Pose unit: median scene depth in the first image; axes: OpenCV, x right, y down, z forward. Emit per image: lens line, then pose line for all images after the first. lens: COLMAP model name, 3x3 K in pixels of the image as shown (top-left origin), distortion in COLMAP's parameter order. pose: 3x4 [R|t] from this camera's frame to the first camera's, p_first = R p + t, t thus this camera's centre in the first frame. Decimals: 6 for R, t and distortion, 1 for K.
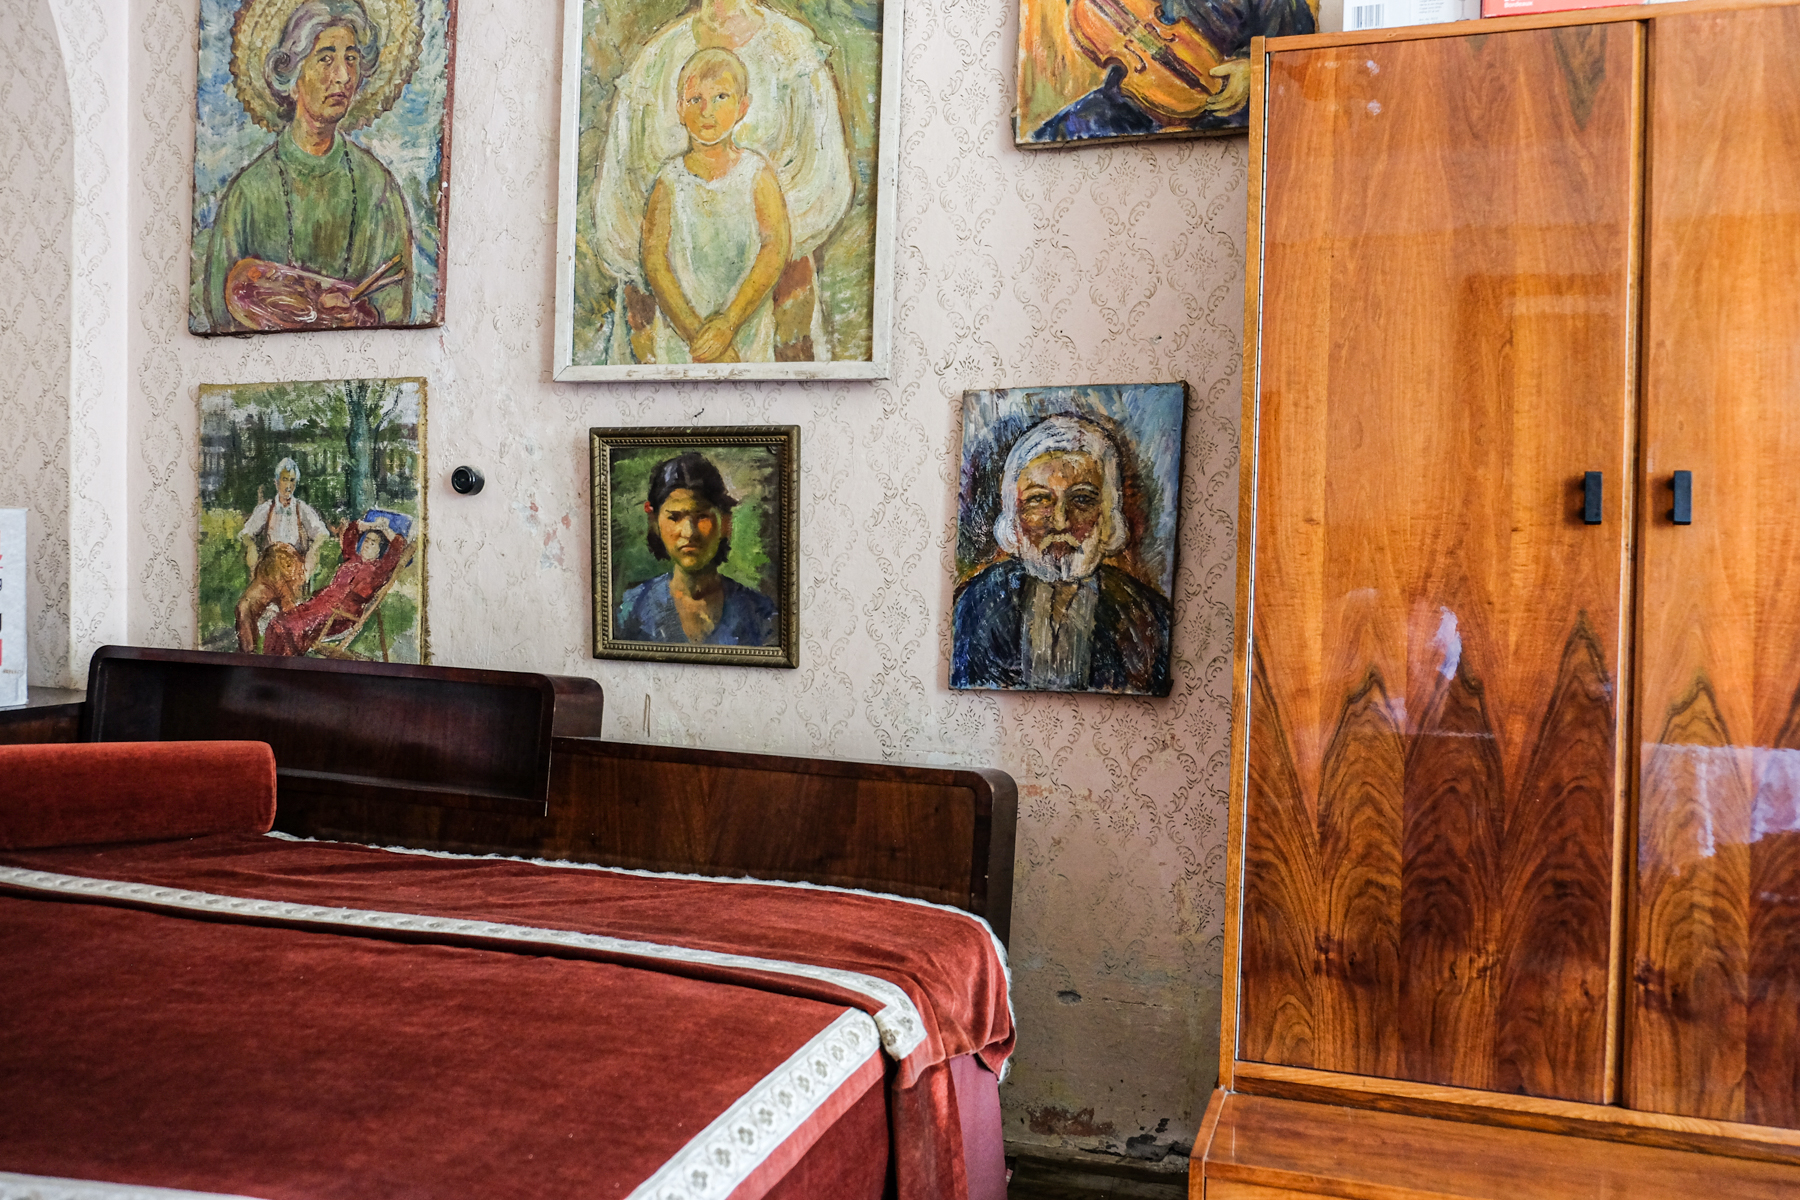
lens RADIAL K [[1407.2, 0, 900.0], [0, 1407.2, 600.0], [0, 0, 1]] dist [-0.052875, 0.053628]
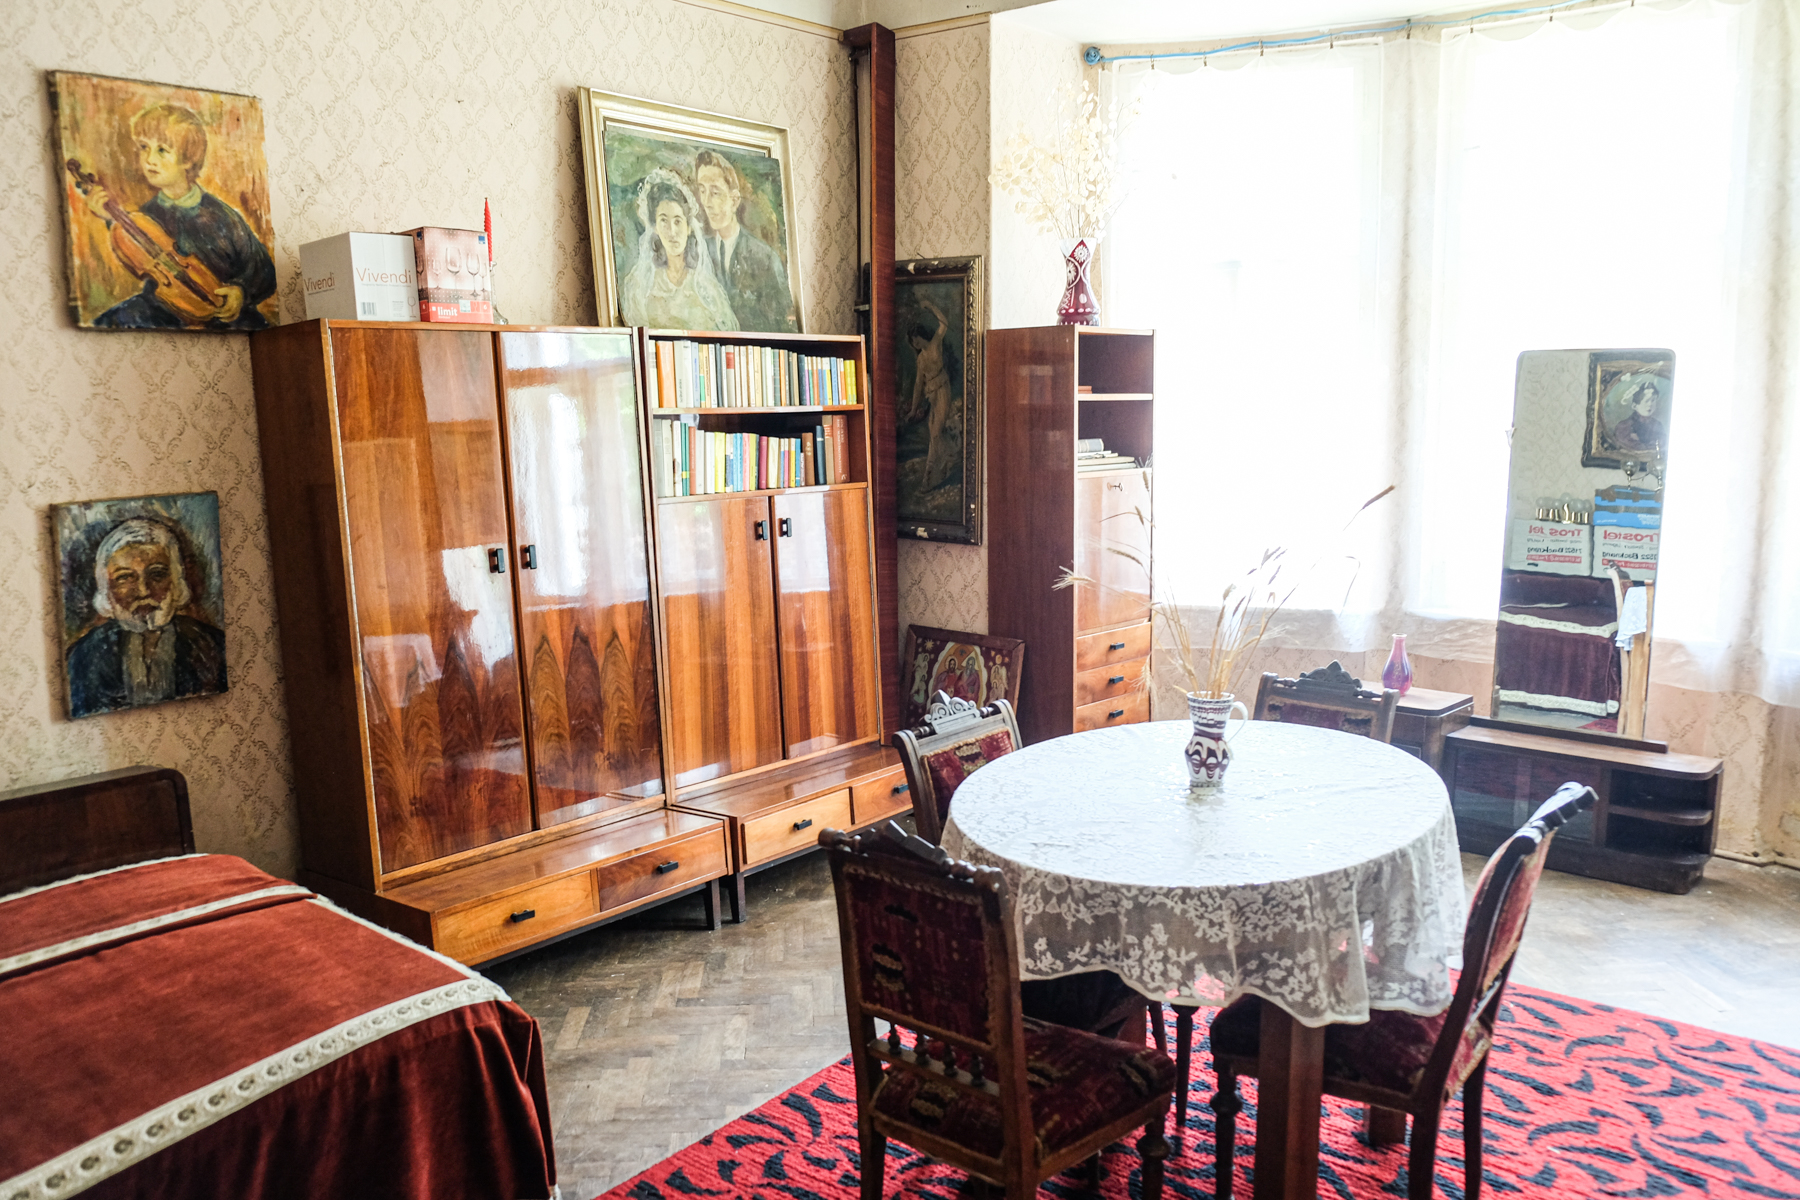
lens RADIAL K [[1407.2, 0, 900.0], [0, 1407.2, 600.0], [0, 0, 1]] dist [-0.052875, 0.053628]
pose [[0.374393, -0.161703, 0.913062, -0.925187], [0.046966, 0.986720, 0.155490, -0.236962], [-0.926080, -0.015331, 0.377016, -0.281667]]
